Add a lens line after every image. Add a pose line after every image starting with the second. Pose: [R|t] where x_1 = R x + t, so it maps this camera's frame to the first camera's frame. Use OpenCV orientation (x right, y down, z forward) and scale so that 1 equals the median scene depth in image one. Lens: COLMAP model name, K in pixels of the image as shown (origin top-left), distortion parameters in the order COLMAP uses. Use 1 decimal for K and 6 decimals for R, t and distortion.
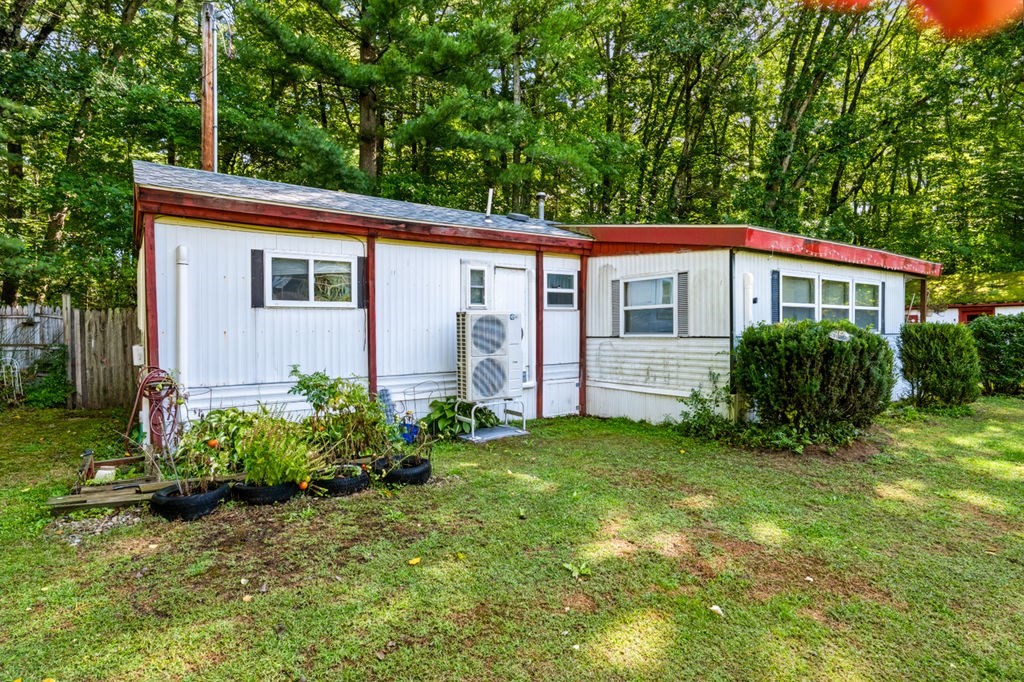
lens RADIAL K [[528.4, 0, 512.2], [0, 528.4, 337.1], [0, 0, 1]] dist [-0.000693, -0.000909]
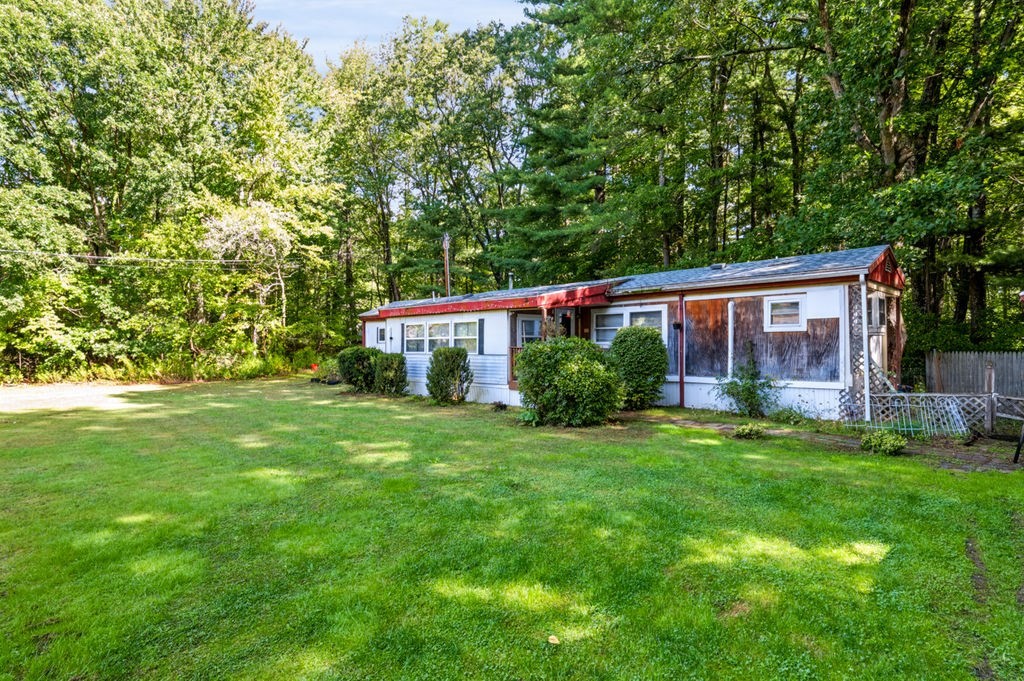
lens RADIAL K [[528.4, 0, 516.6], [0, 528.4, 346.3], [0, 0, 1]] dist [-0.000693, -0.000909]
pose [[0.191254, 0.000616, -0.981540, 2.972048], [-0.011763, 0.999929, -0.001665, -0.036061], [0.981470, 0.011864, 0.191247, 1.115916]]
